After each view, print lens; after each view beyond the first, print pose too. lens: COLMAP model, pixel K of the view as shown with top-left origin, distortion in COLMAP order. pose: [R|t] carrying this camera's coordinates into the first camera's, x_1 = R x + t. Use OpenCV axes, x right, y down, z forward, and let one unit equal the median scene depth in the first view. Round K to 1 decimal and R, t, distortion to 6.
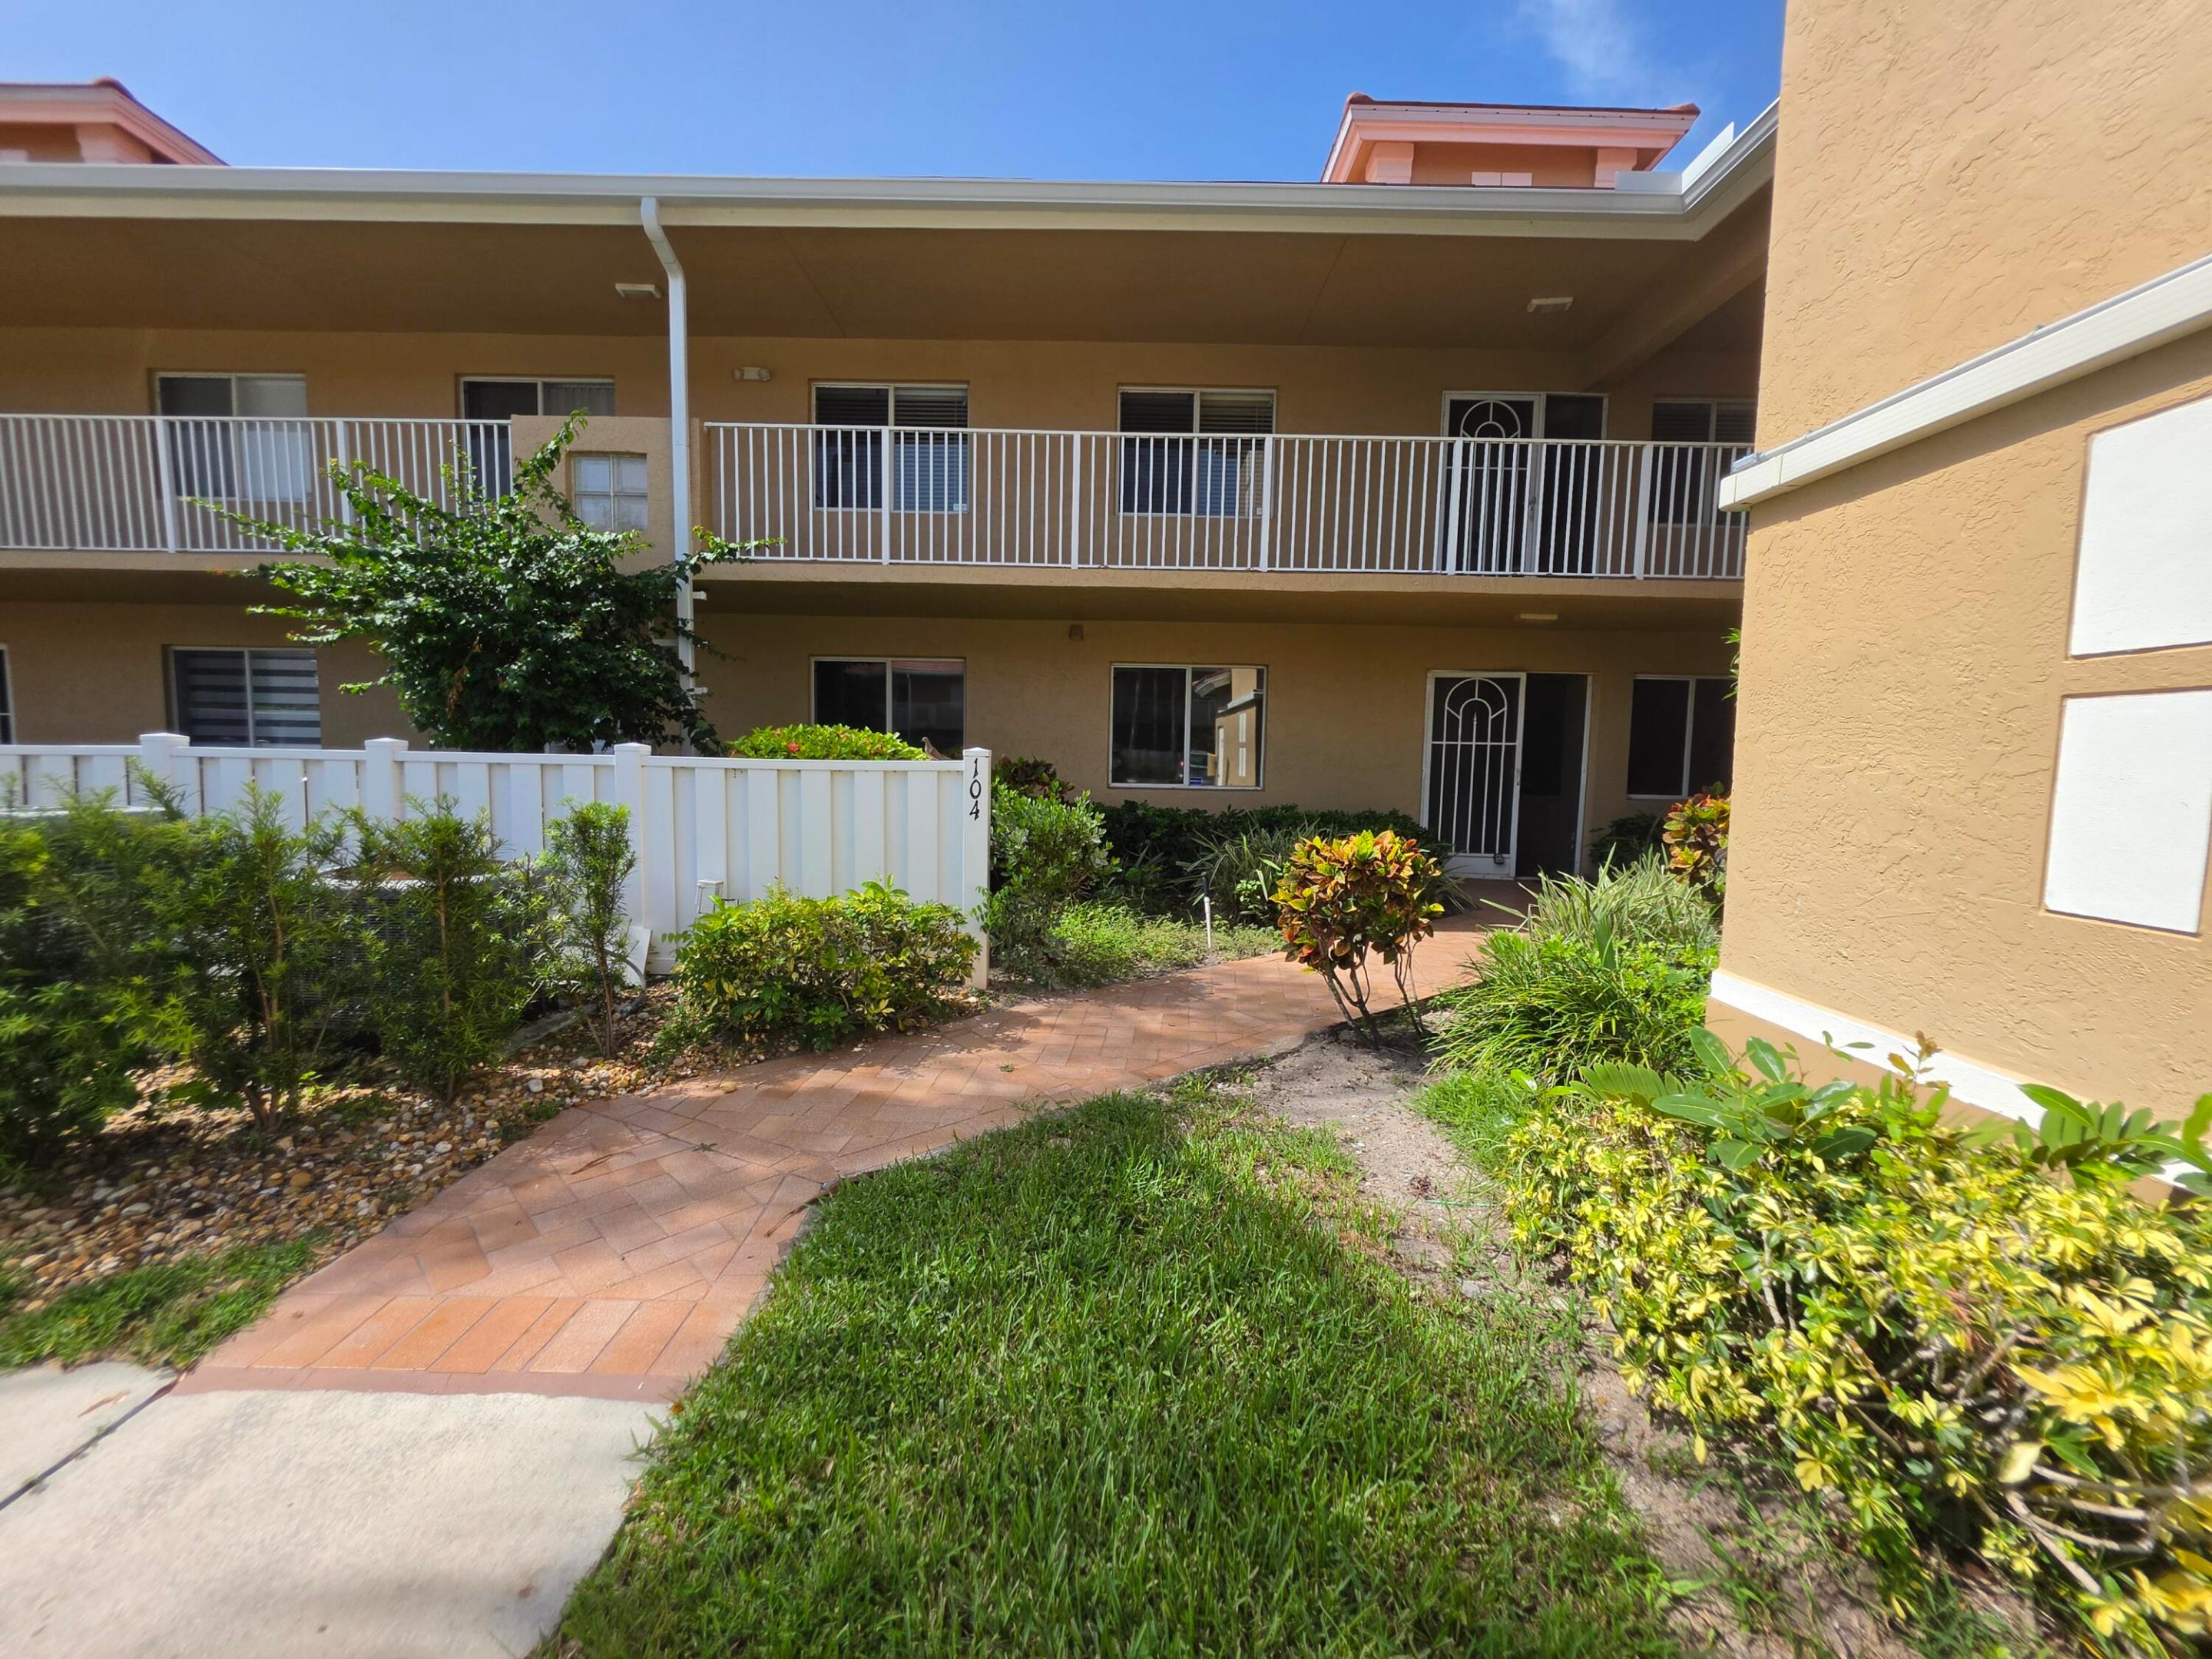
lens RADIAL K [[907.5, 0, 1096.9], [0, 907.5, 839.5], [0, 0, 1]] dist [0.001162, 0.000889]
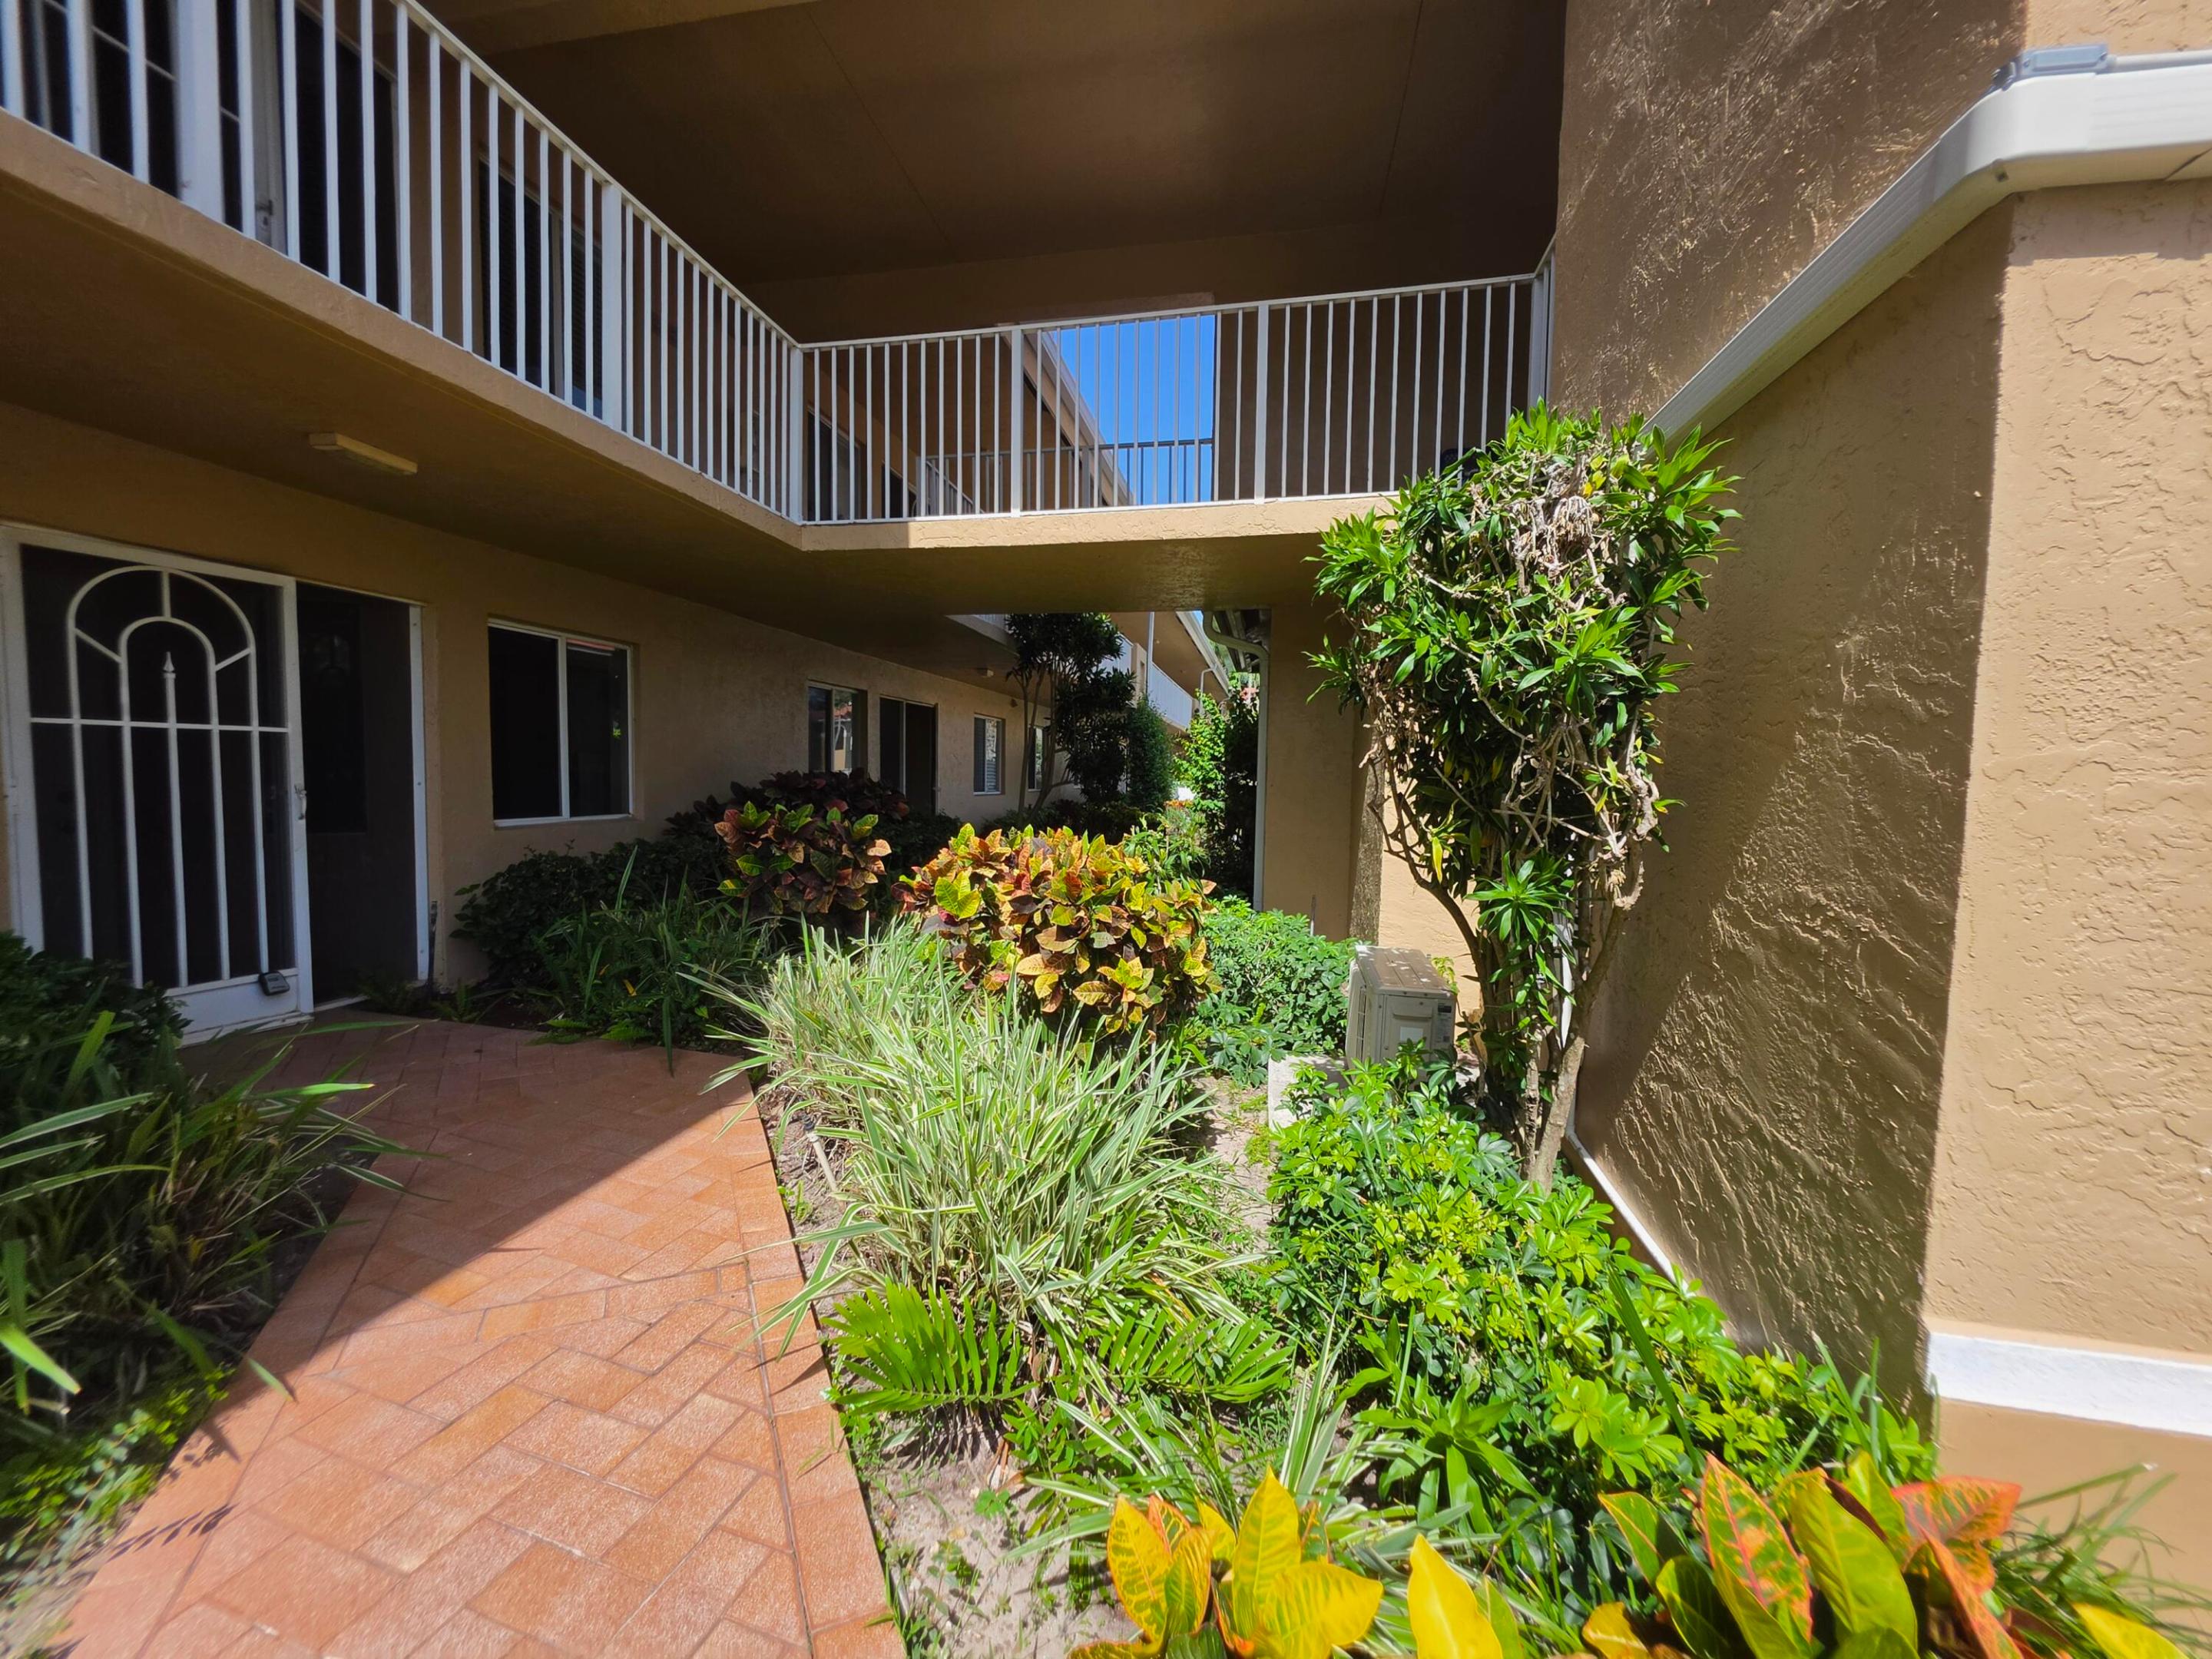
lens RADIAL K [[894.3, 0, 1094.5], [0, 894.3, 827.1], [0, 0, 1]] dist [-0.000826, 0.000428]
pose [[0.193561, -0.078385, 0.977952, 0.112136], [0.072970, 0.995192, 0.065325, -0.068339], [-0.978371, 0.058717, 0.198351, 0.623794]]
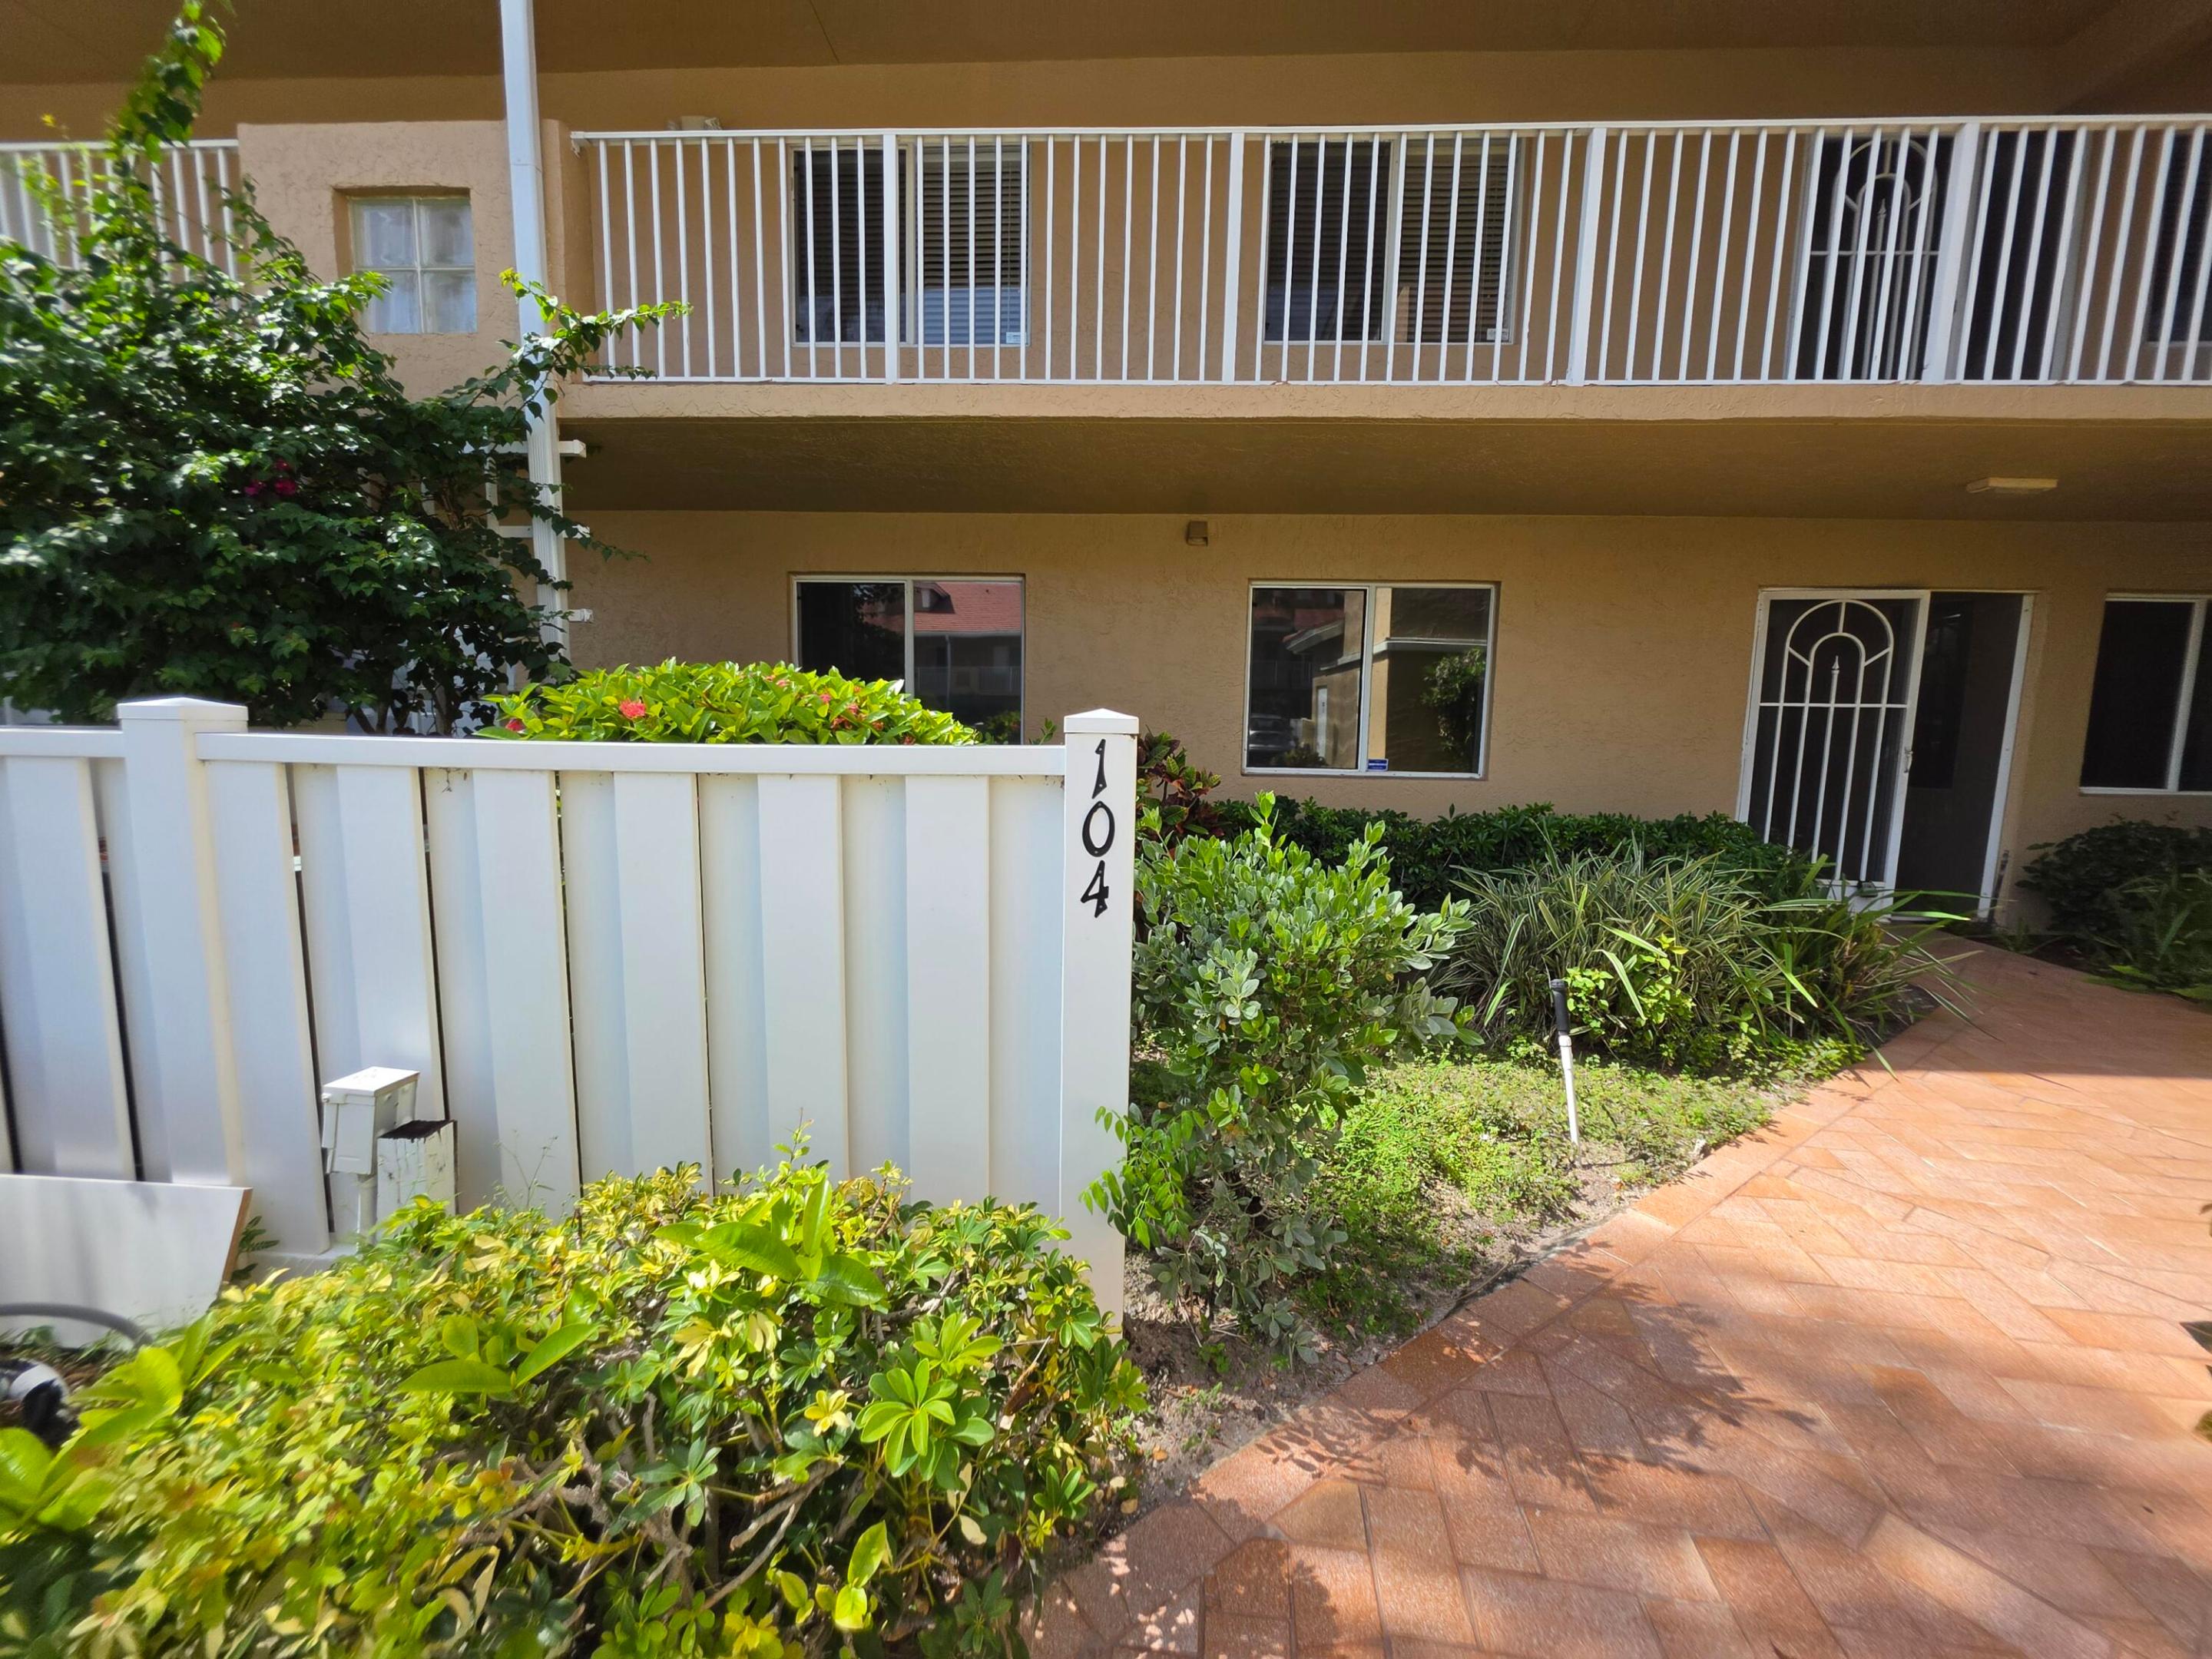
lens RADIAL K [[899.8, 0, 1103.9], [0, 899.8, 831.6], [0, 0, 1]] dist [-0.002389, 0.000672]
pose [[0.999319, 0.003182, -0.036753, -0.080596], [-0.002139, 0.999595, 0.028375, -0.043511], [0.036828, -0.028277, 0.998921, 0.442304]]
